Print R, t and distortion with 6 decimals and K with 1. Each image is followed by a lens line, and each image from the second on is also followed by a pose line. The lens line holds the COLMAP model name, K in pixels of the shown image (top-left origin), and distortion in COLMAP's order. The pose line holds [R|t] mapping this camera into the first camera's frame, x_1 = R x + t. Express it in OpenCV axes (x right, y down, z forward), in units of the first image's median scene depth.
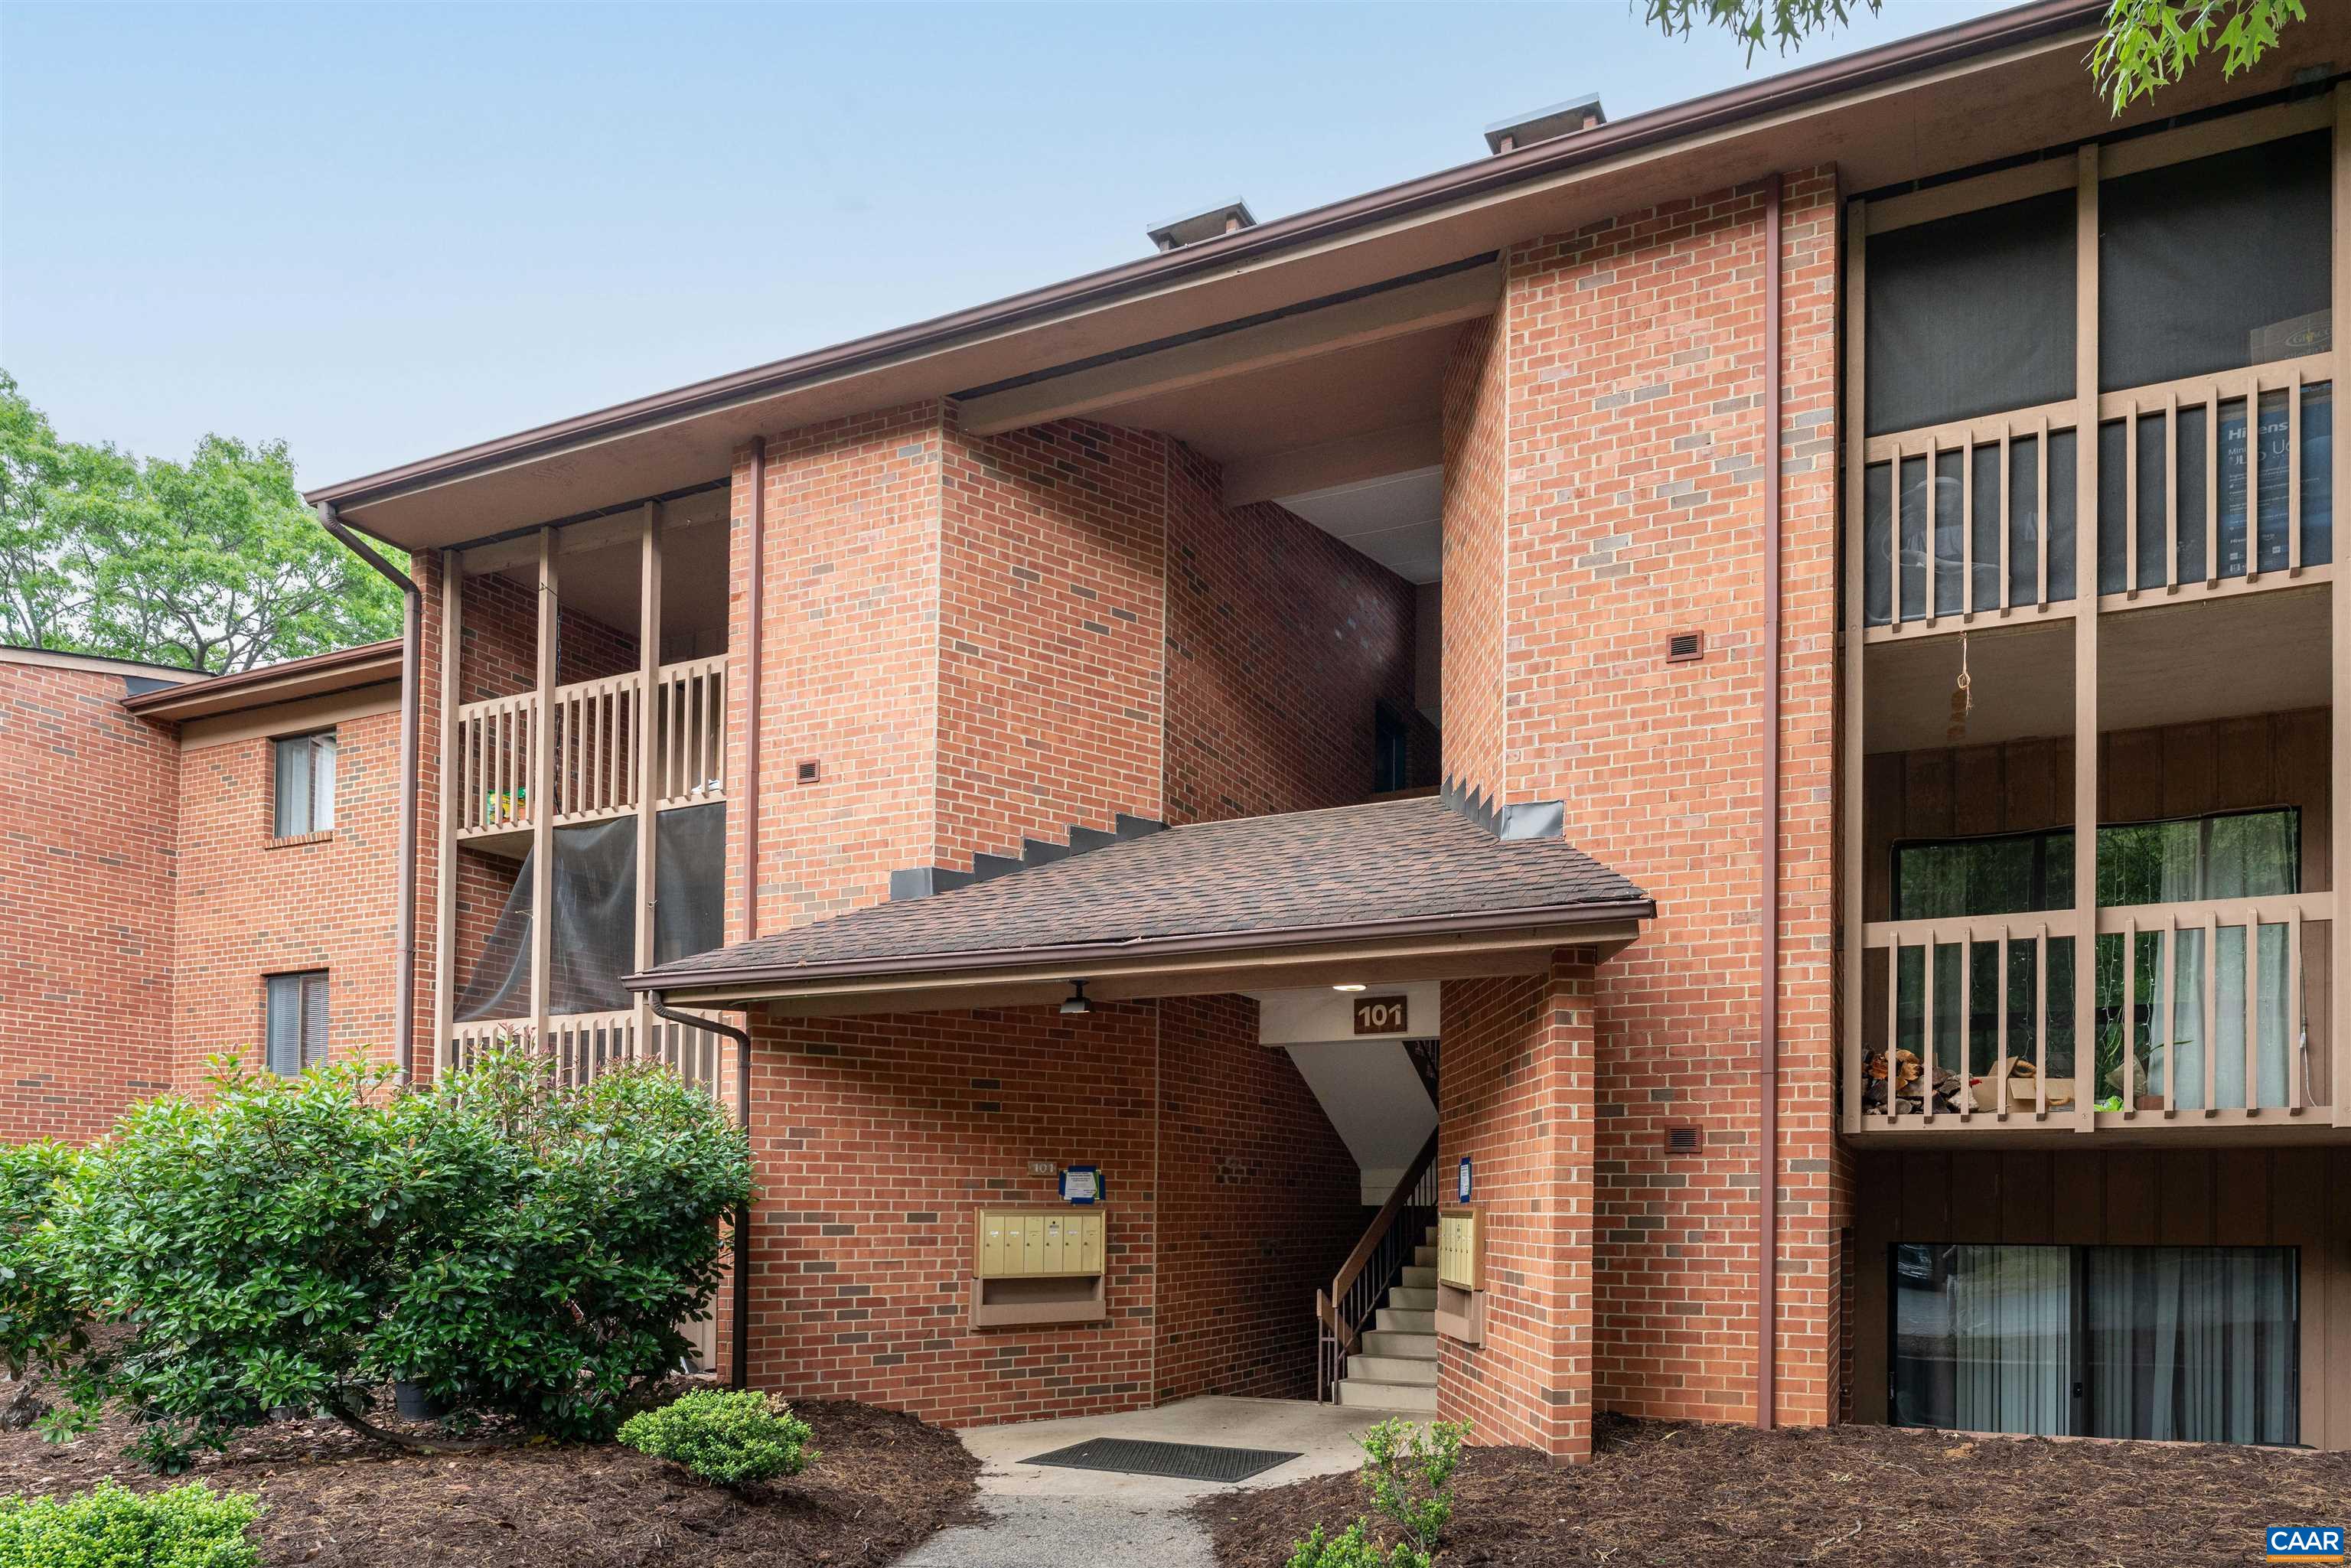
lens RADIAL K [[1563.8, 0, 1176.9], [0, 1563.8, 928.8], [0, 0, 1]] dist [-0.001270, -0.005839]
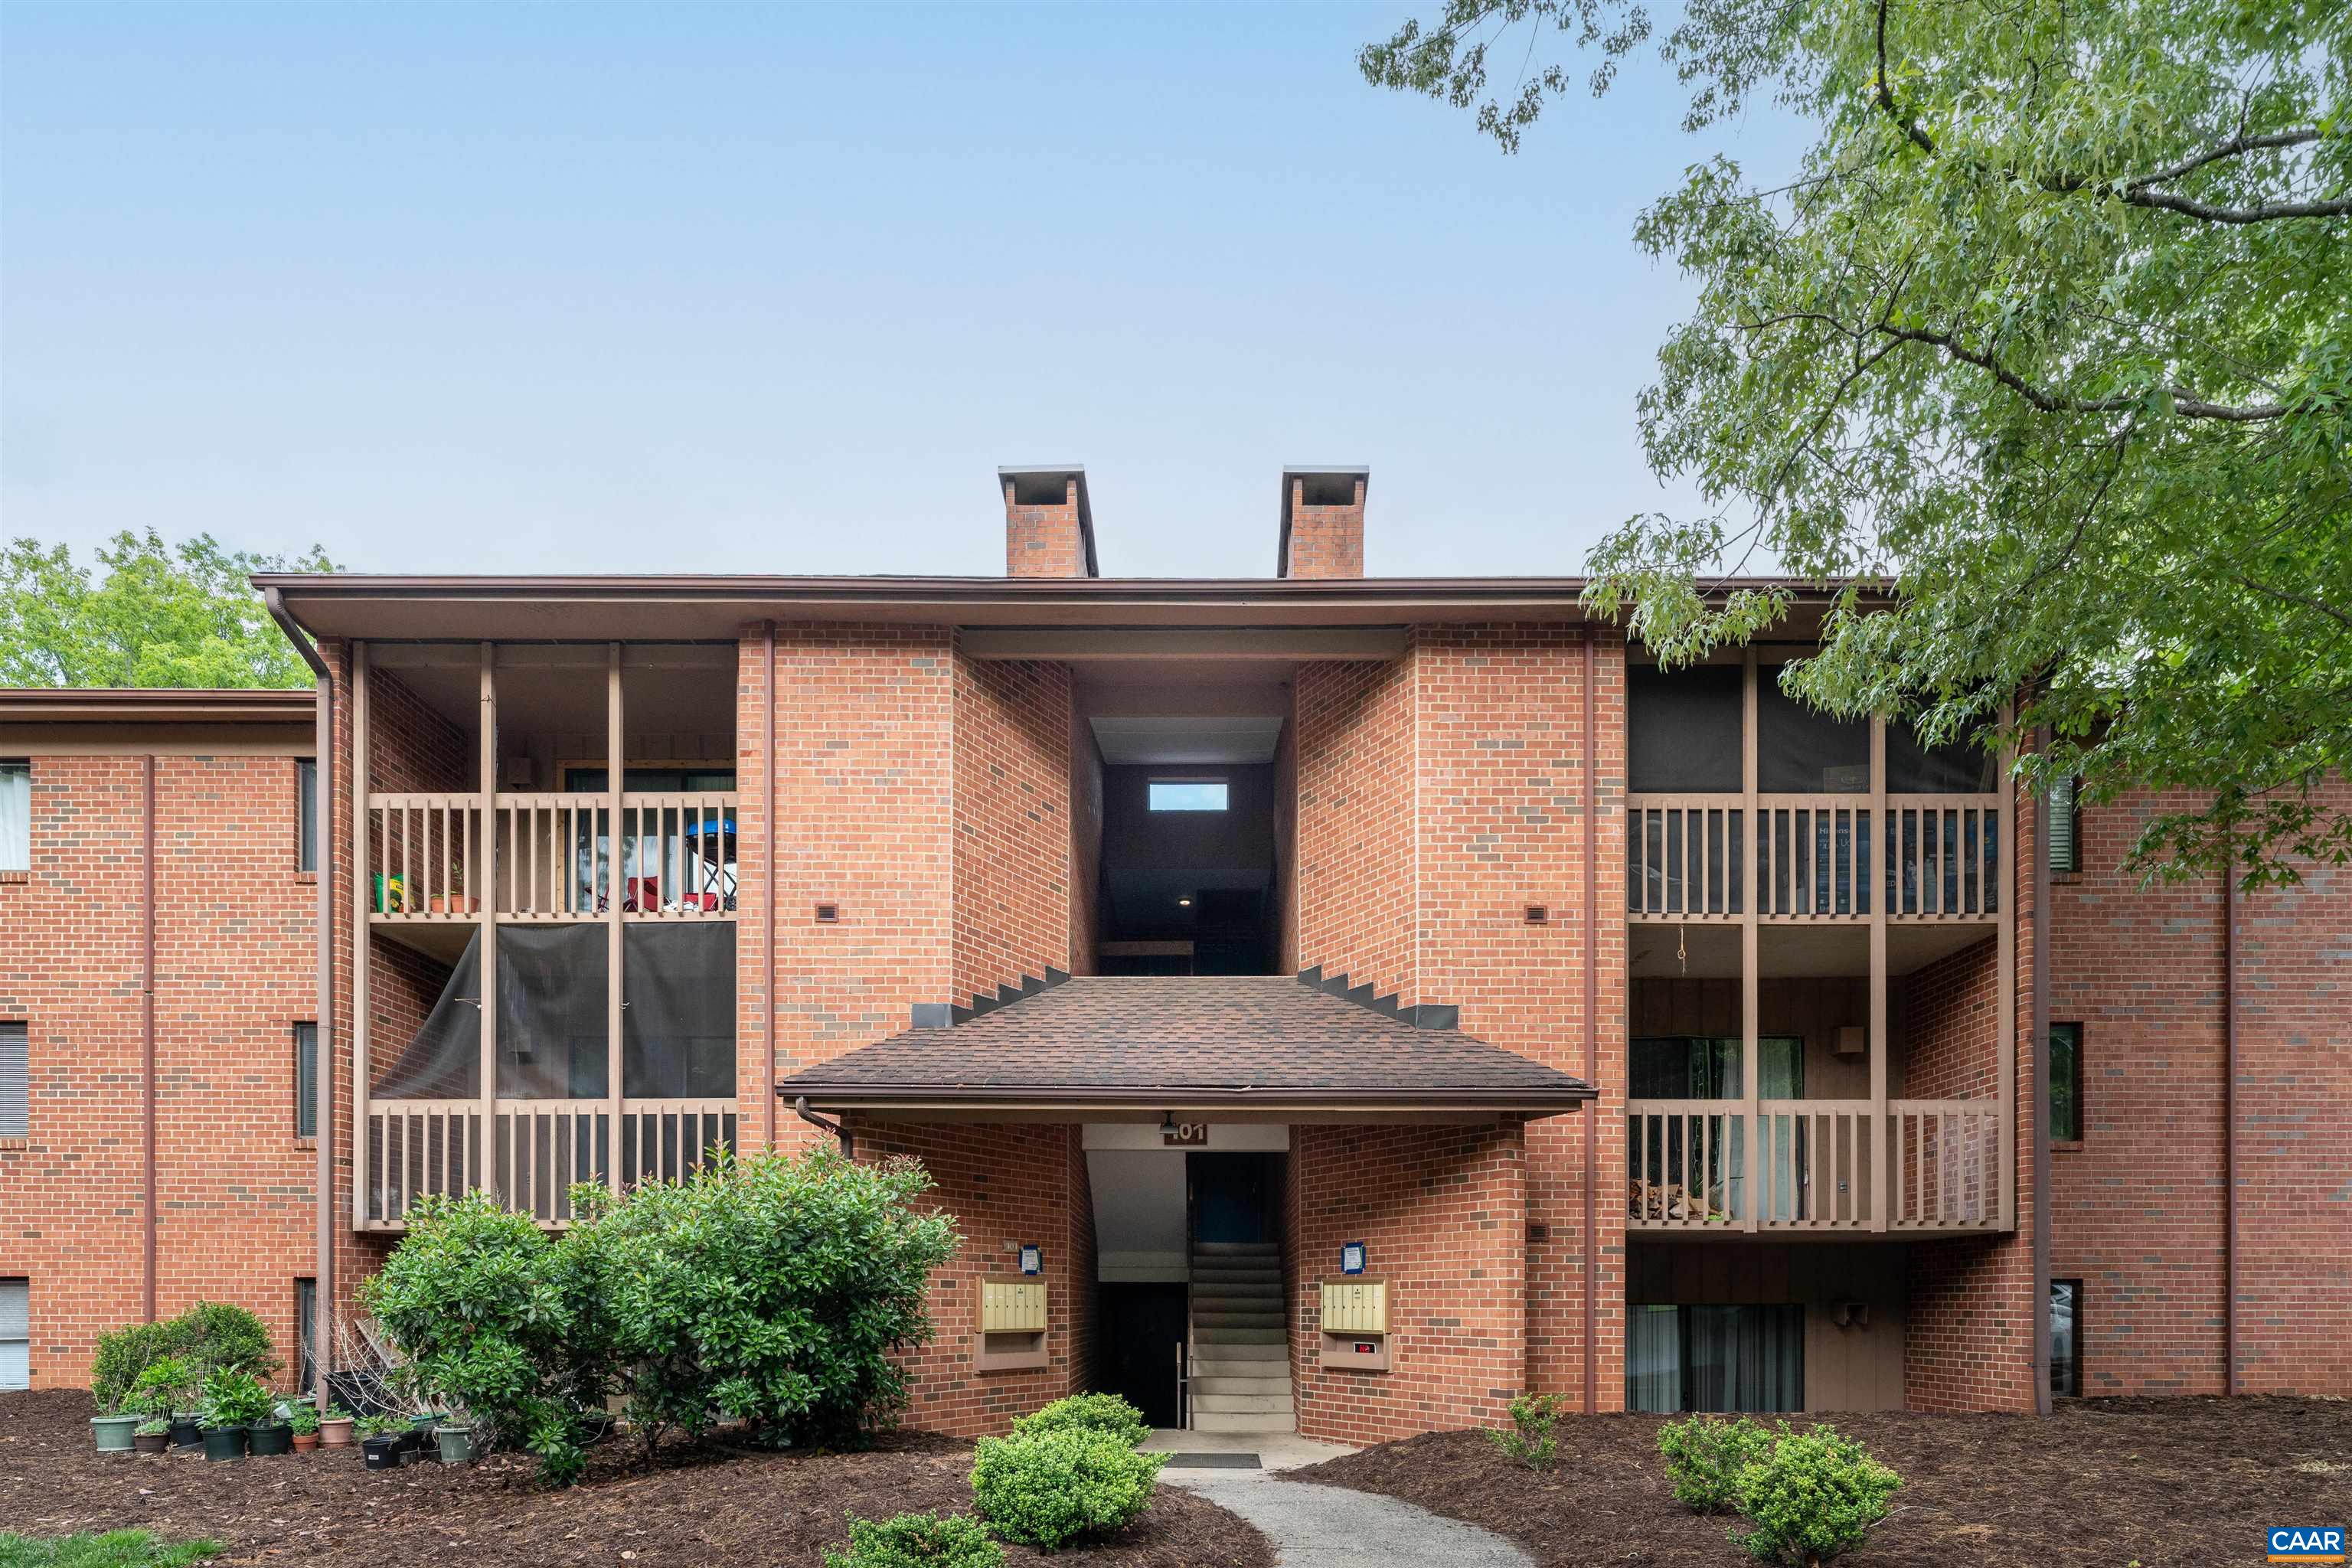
lens RADIAL K [[1564.5, 0, 1177.4], [0, 1564.5, 928.9], [0, 0, 1]] dist [-0.001270, -0.005839]
pose [[0.913305, 0.094995, 0.396042, -0.516067], [-0.072775, 0.994832, -0.070796, -0.024505], [-0.400721, 0.035836, 0.915499, -0.239243]]
